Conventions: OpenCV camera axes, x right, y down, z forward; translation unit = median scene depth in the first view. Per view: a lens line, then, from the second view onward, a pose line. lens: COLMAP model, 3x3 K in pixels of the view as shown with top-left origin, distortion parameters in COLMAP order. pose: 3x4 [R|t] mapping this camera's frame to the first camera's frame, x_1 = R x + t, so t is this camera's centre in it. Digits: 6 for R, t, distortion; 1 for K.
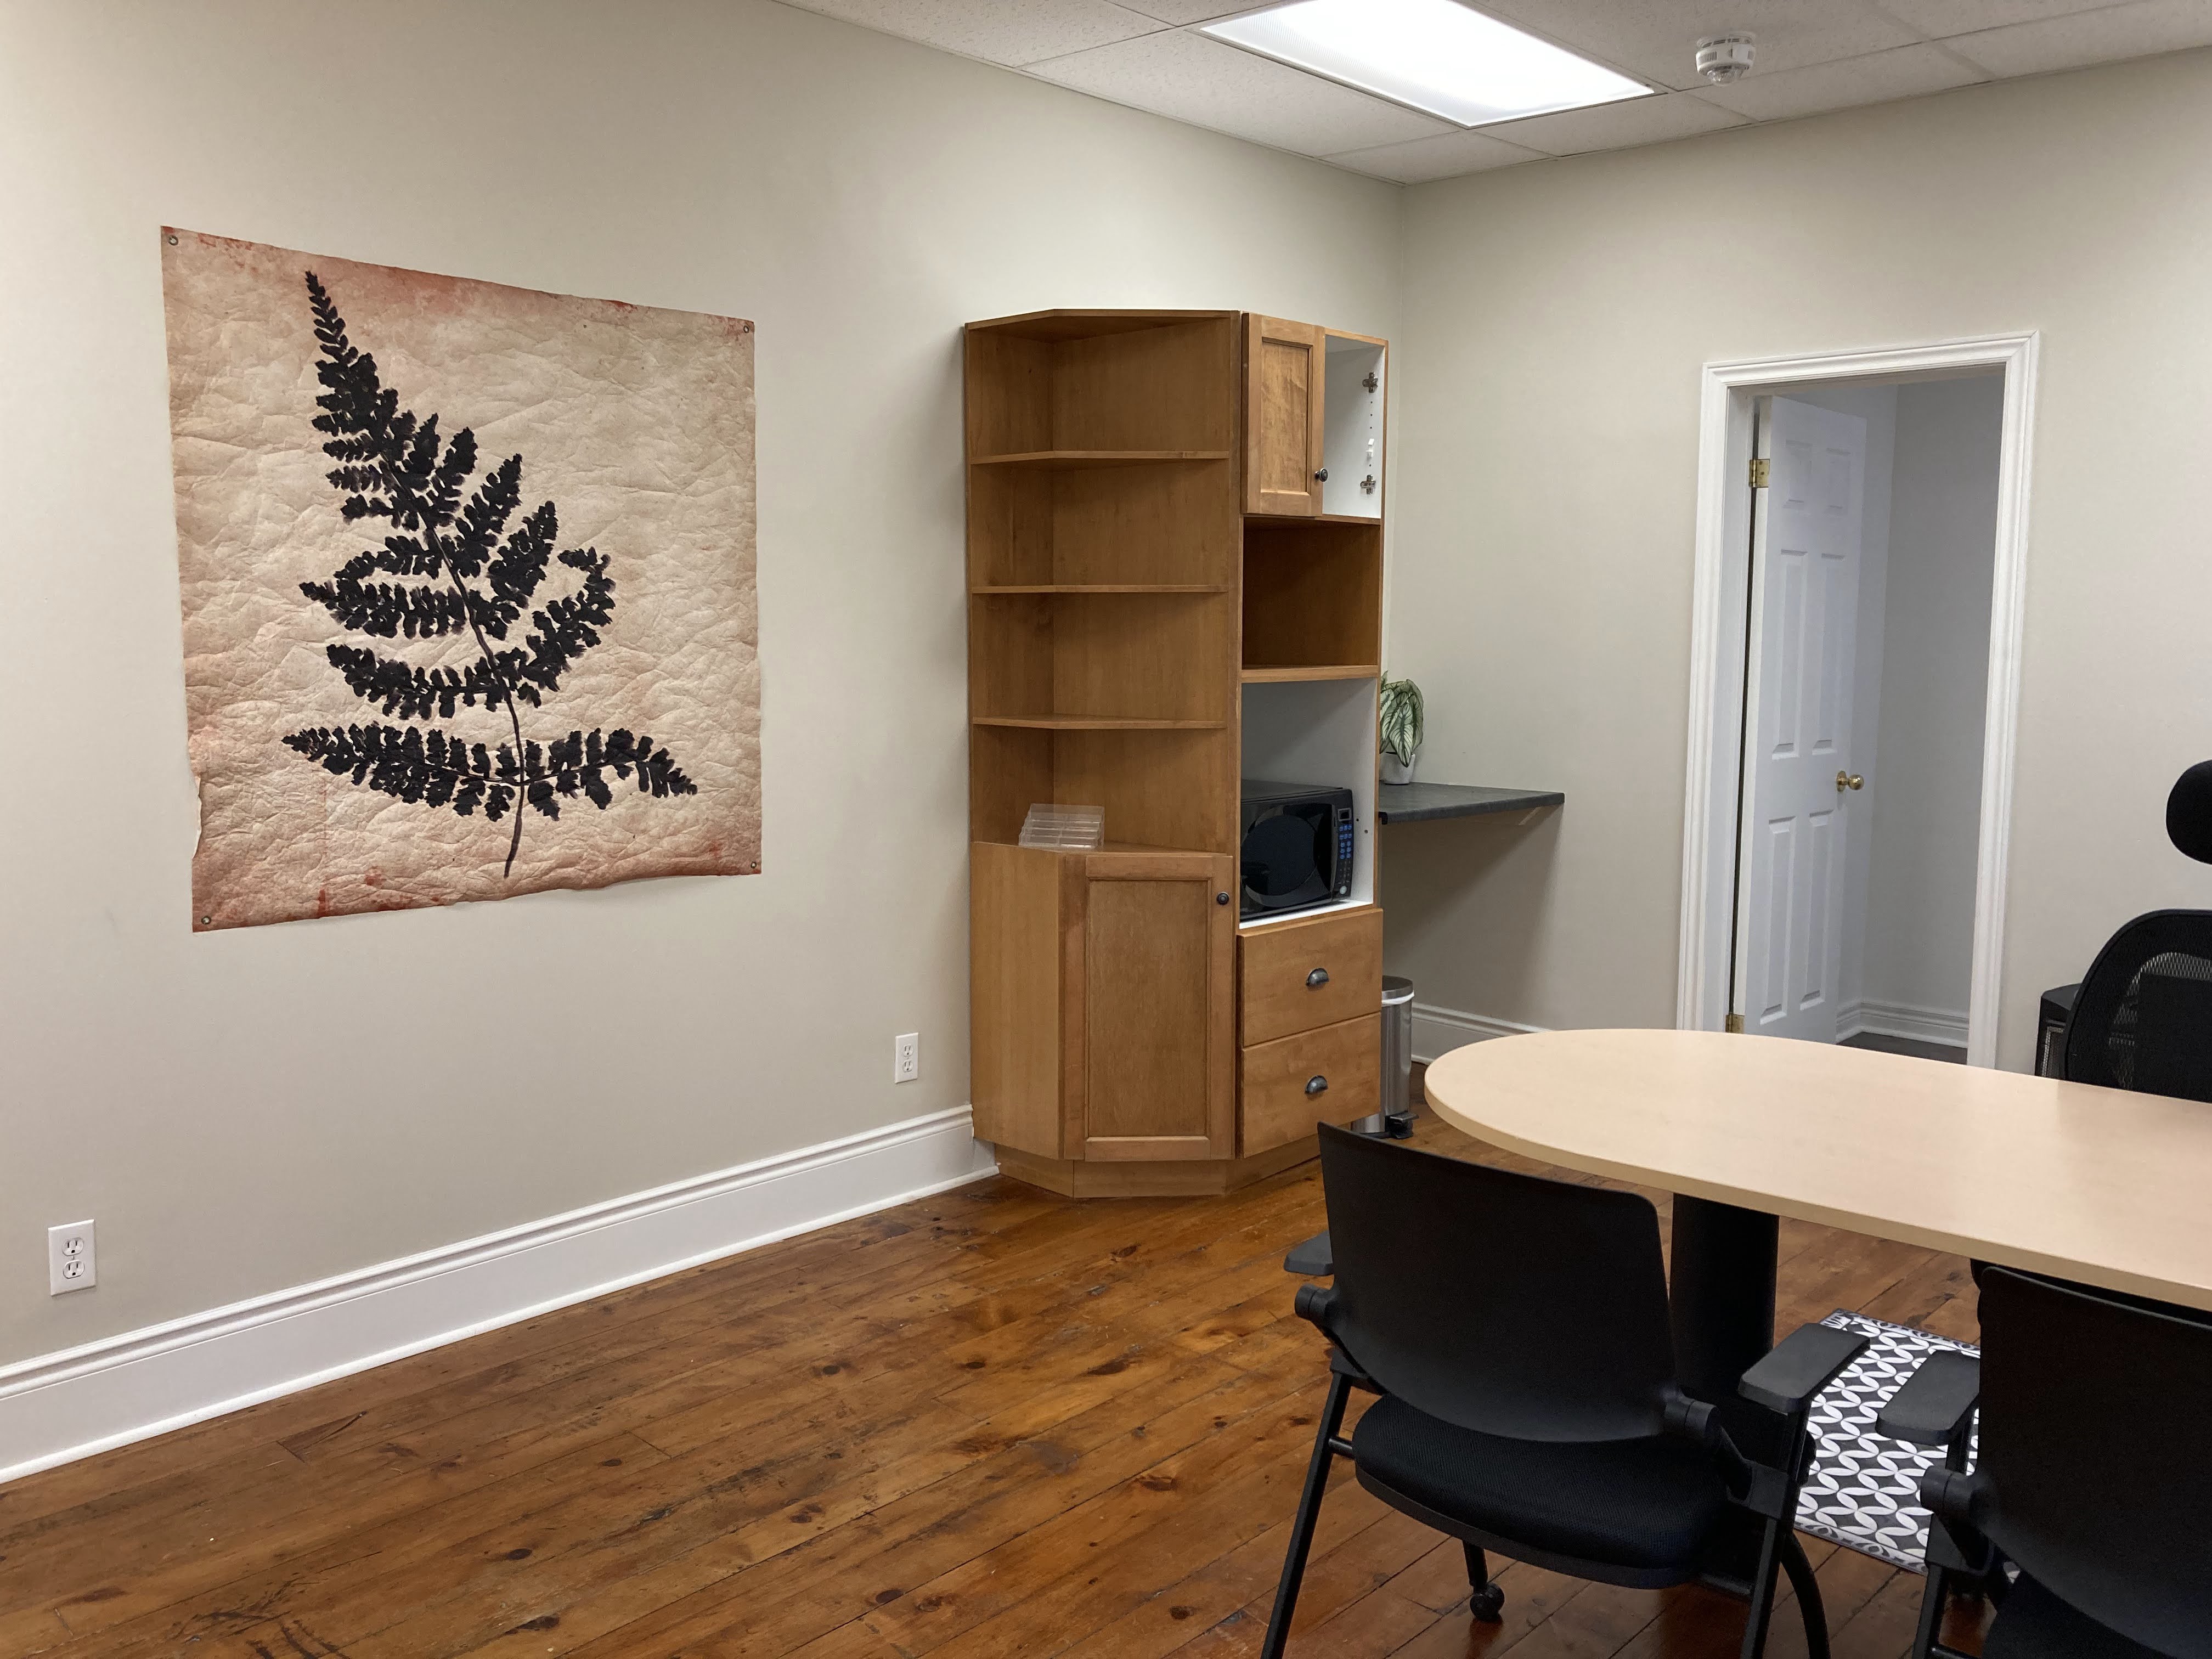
lens RADIAL K [[1807.4, 0, 1115.9], [0, 1807.4, 830.4], [0, 0, 1]] dist [0.012724, -0.000733]
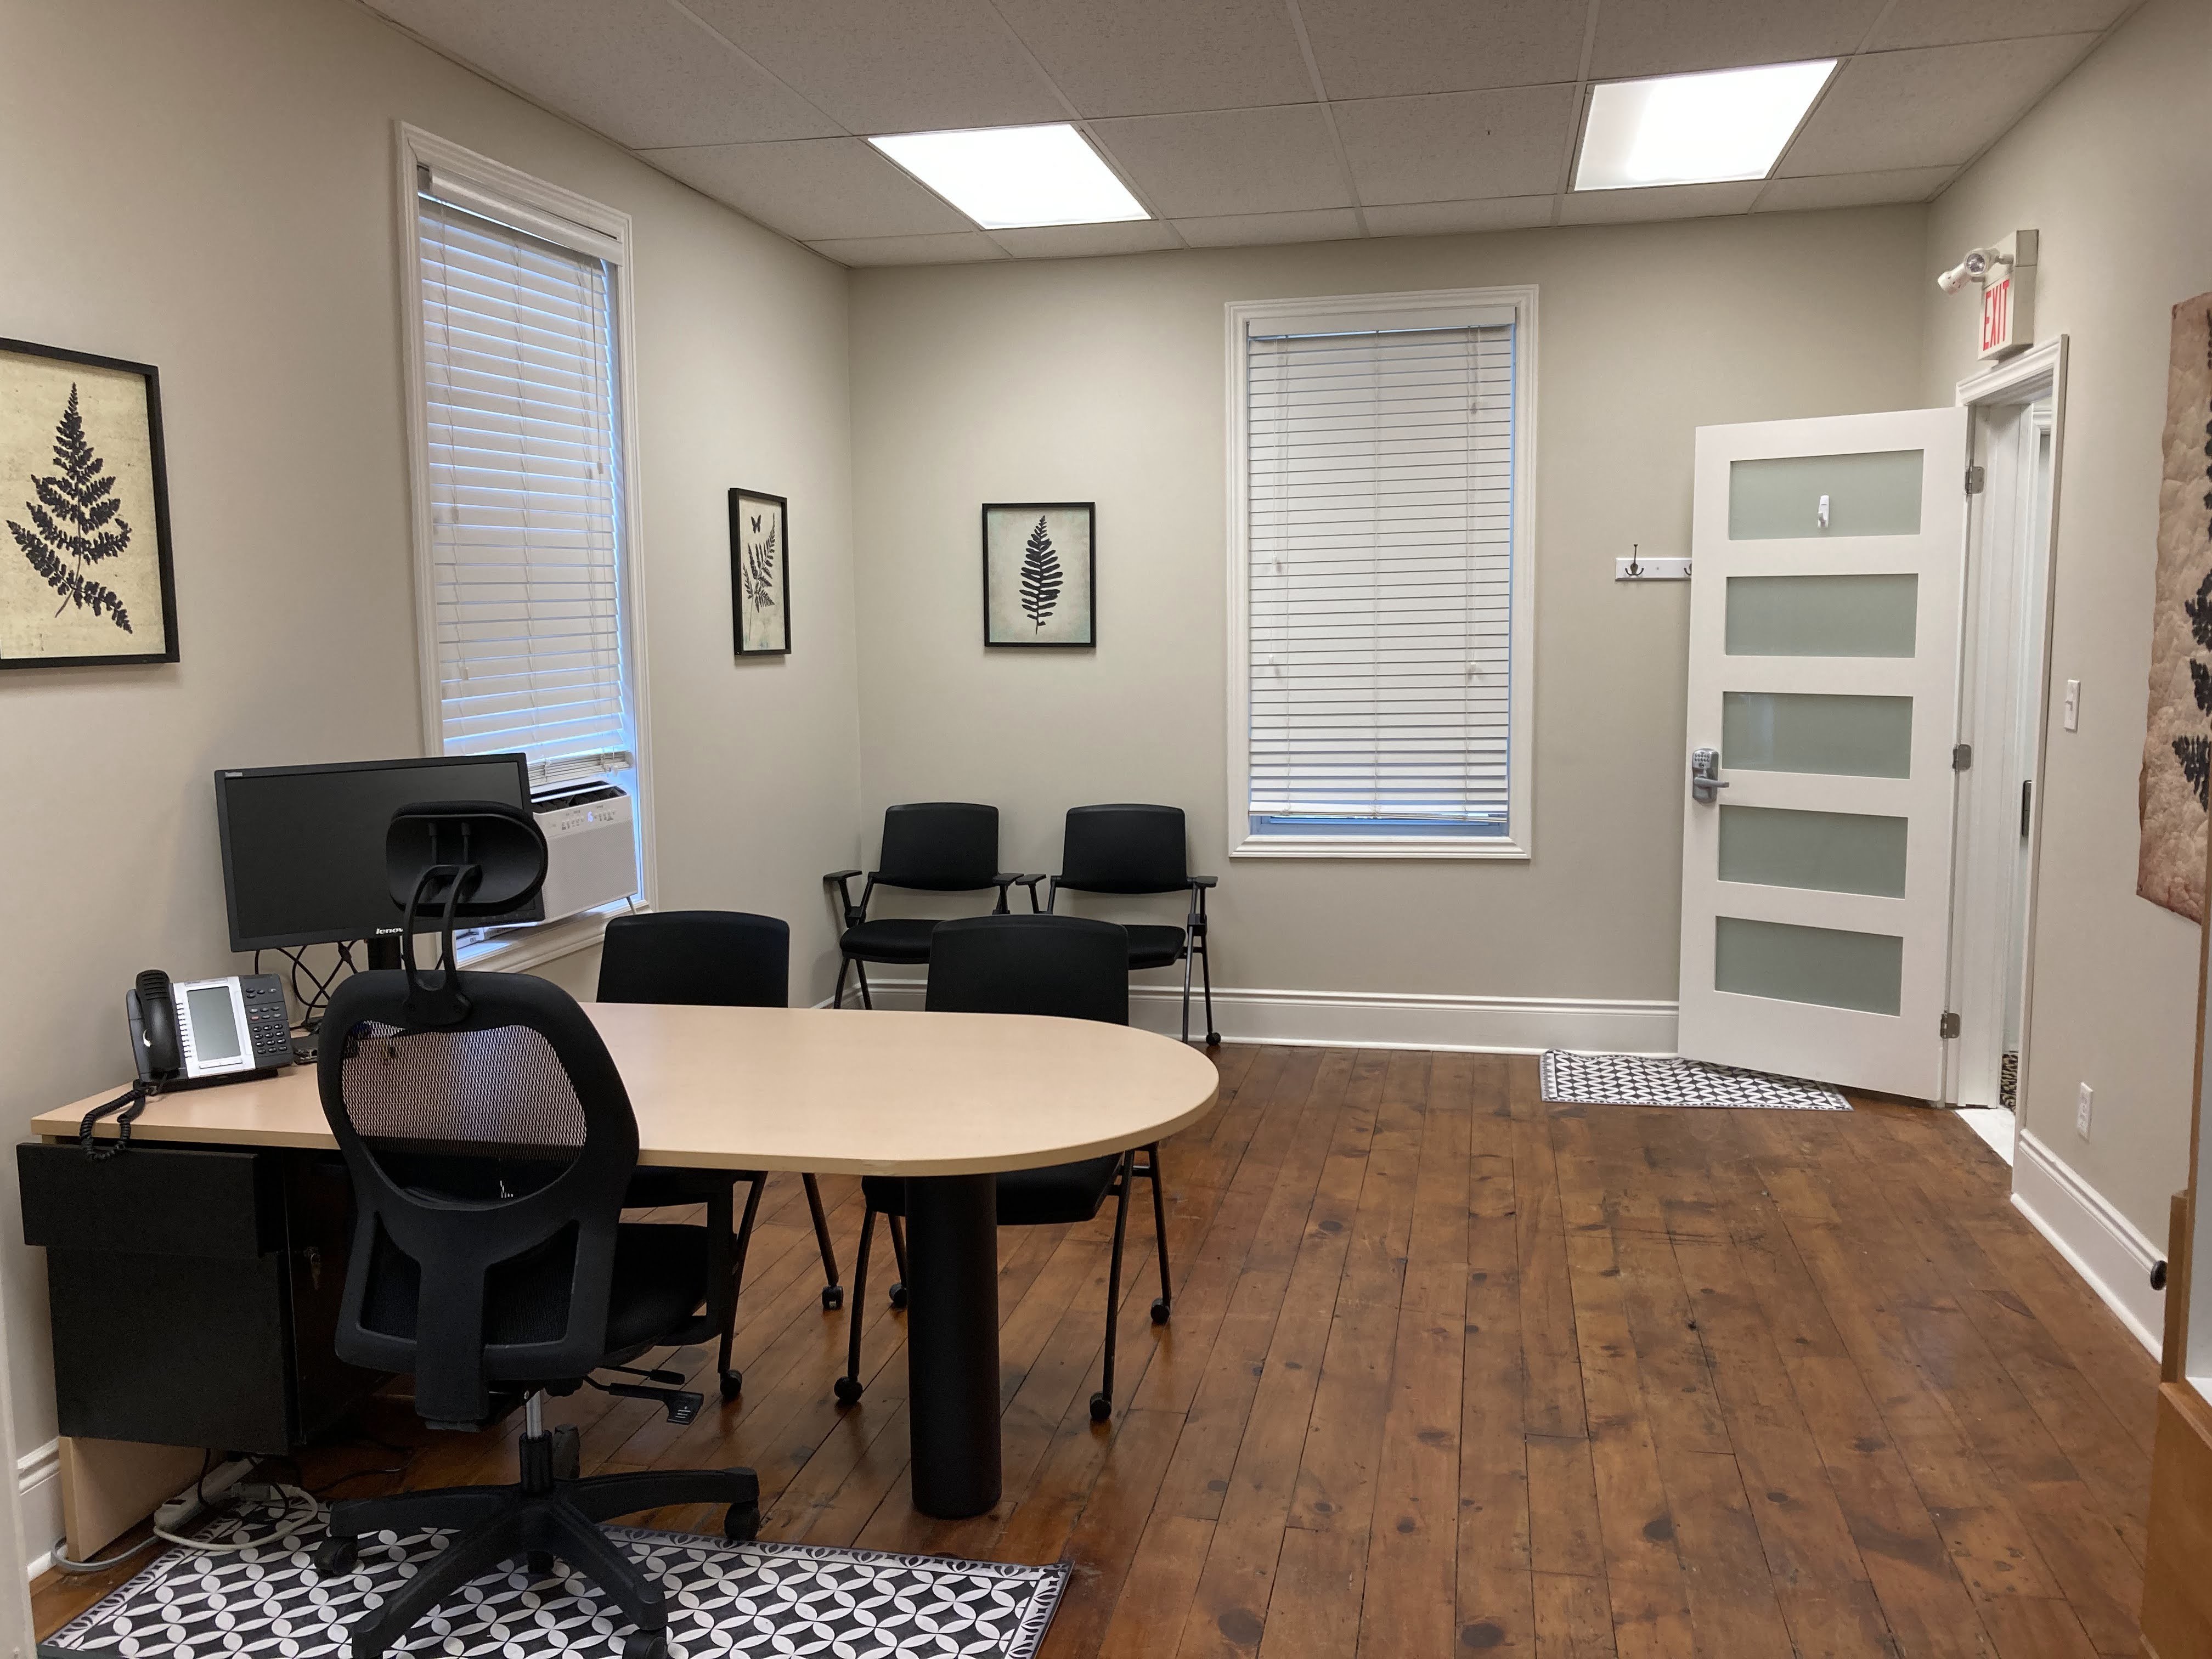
lens RADIAL K [[1849.5, 0, 1106.0], [0, 1849.5, 829.5], [0, 0, 1]] dist [0.154263, -0.286280]
pose [[-0.854854, 0.063495, -0.514970, 0.655656], [-0.054467, 0.976020, 0.210758, -0.194258], [0.516003, 0.208216, -0.830895, 1.541526]]
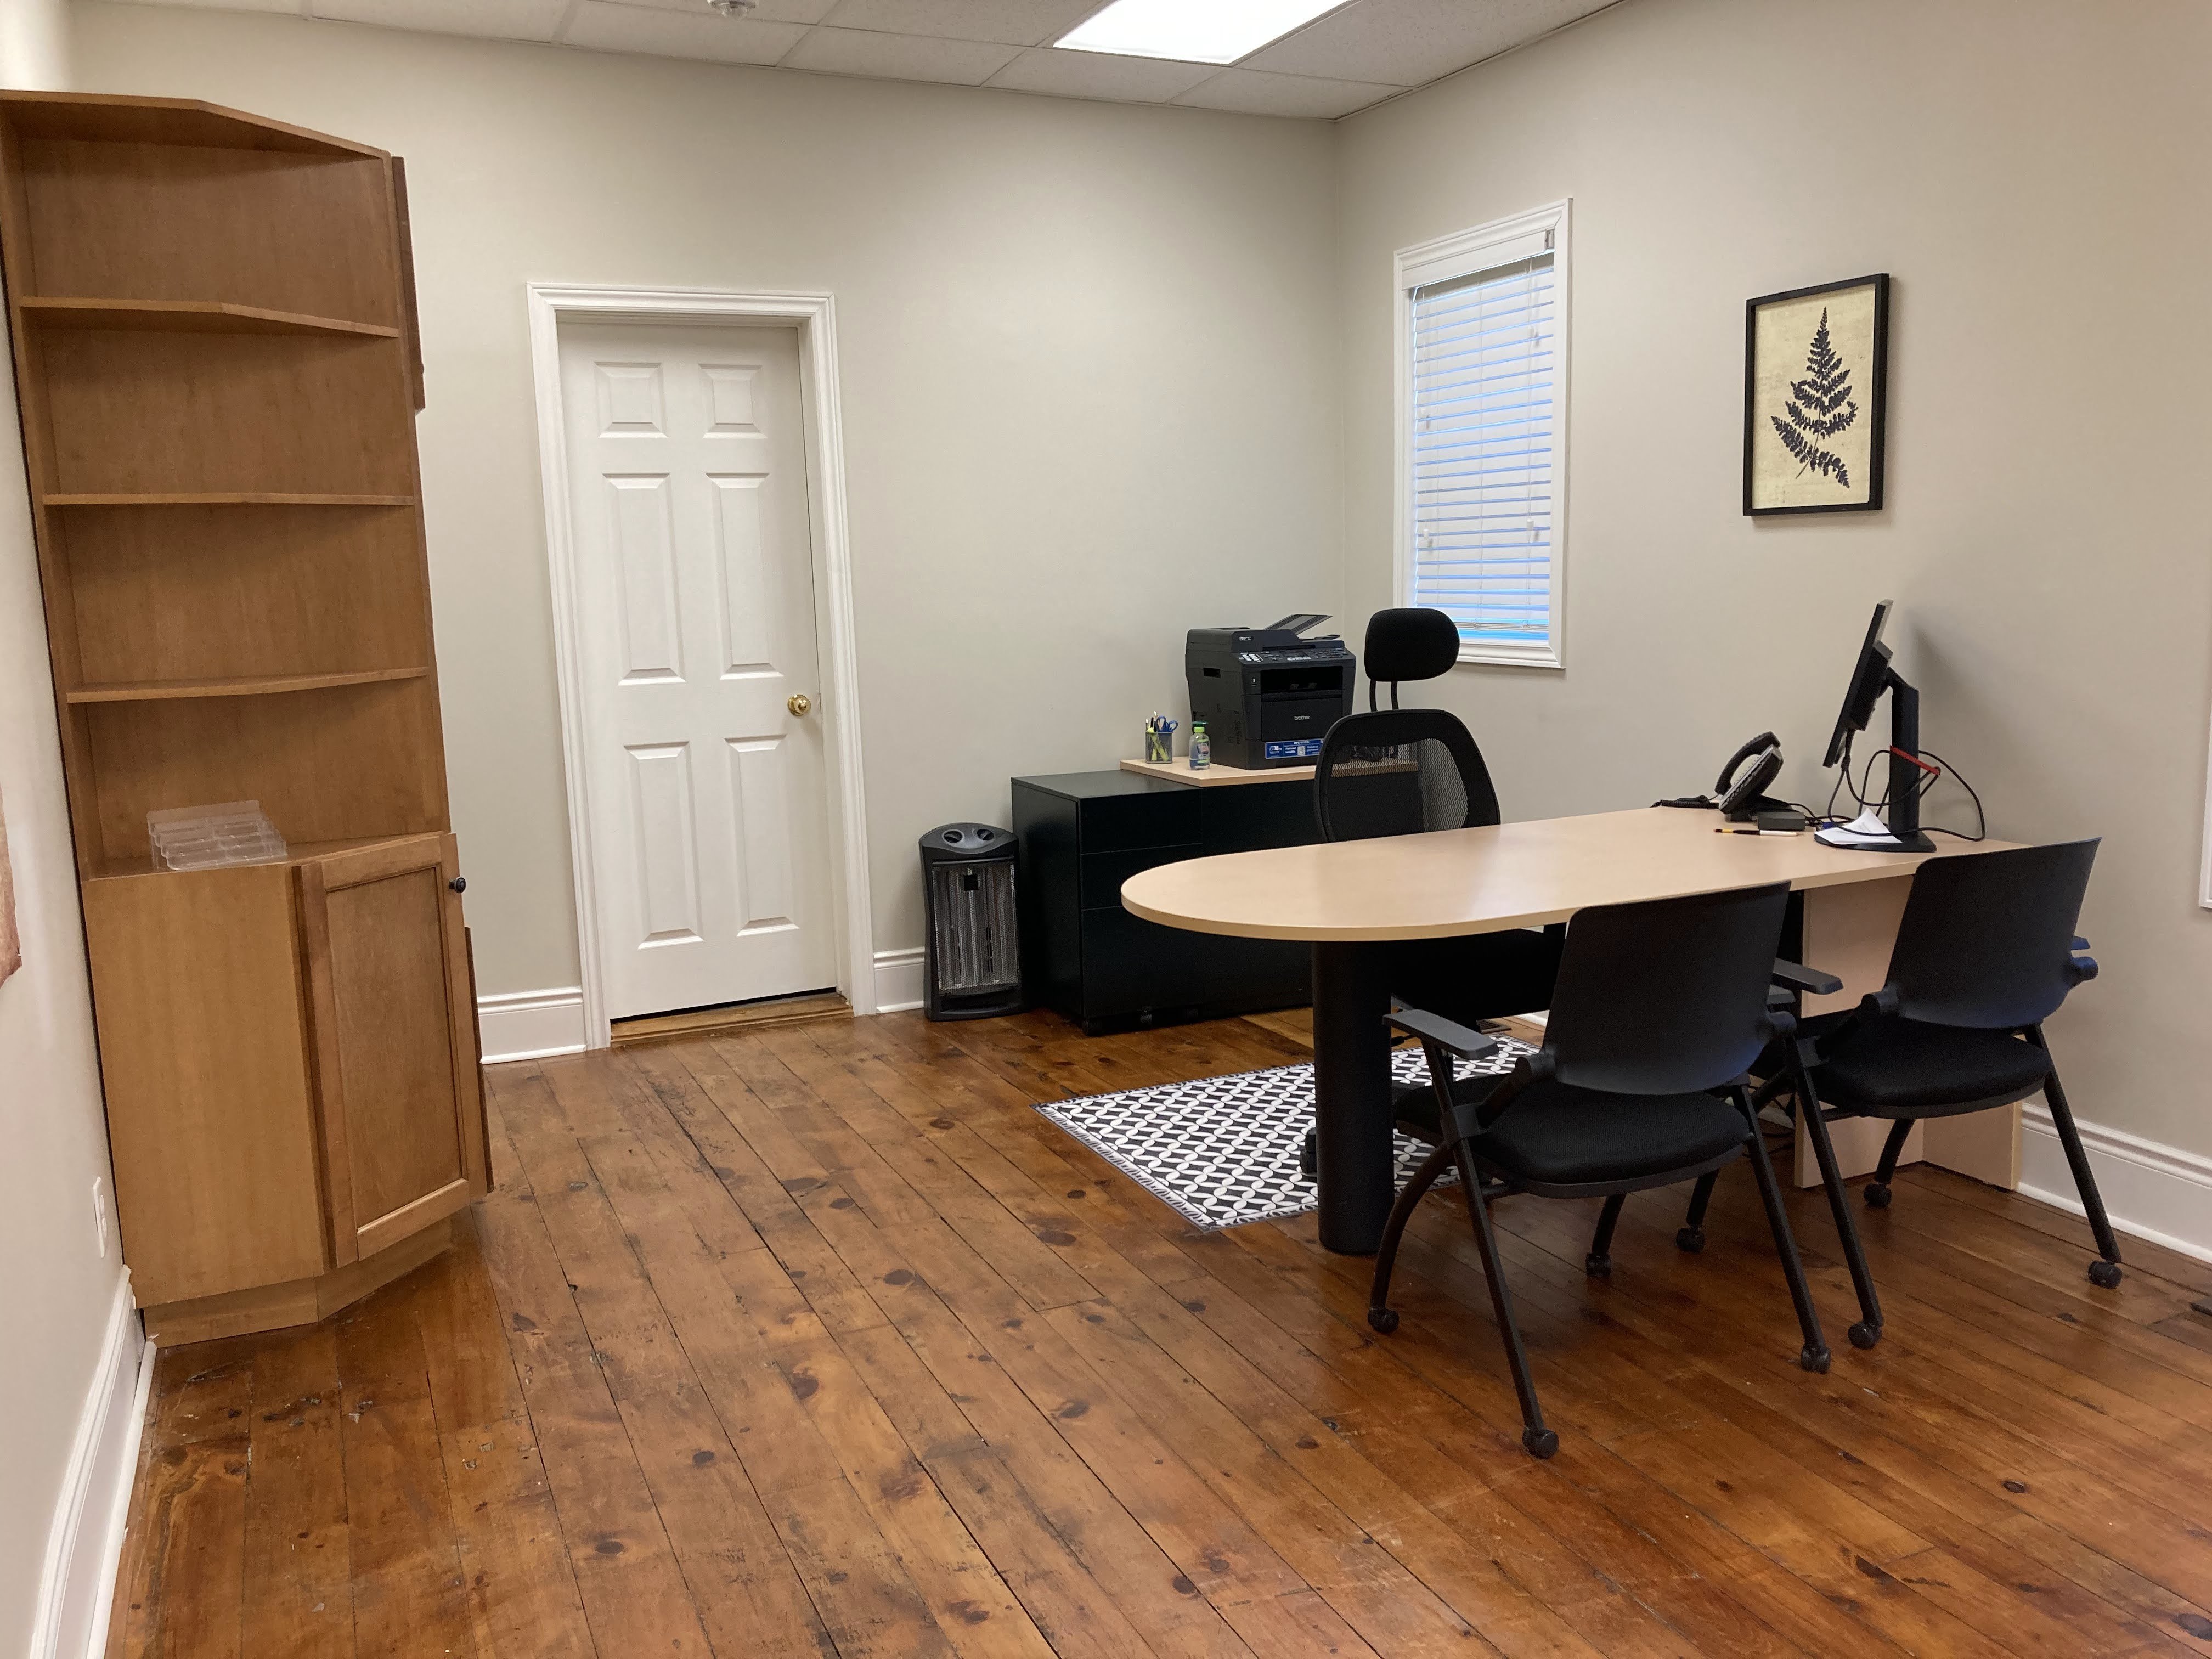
lens RADIAL K [[1807.4, 0, 1115.9], [0, 1807.4, 830.4], [0, 0, 1]] dist [0.012724, -0.000733]
pose [[0.391936, -0.151146, 0.907492, -0.701096], [0.136380, 0.985059, 0.105164, -0.037955], [-0.909828, 0.082546, 0.406693, 0.489789]]
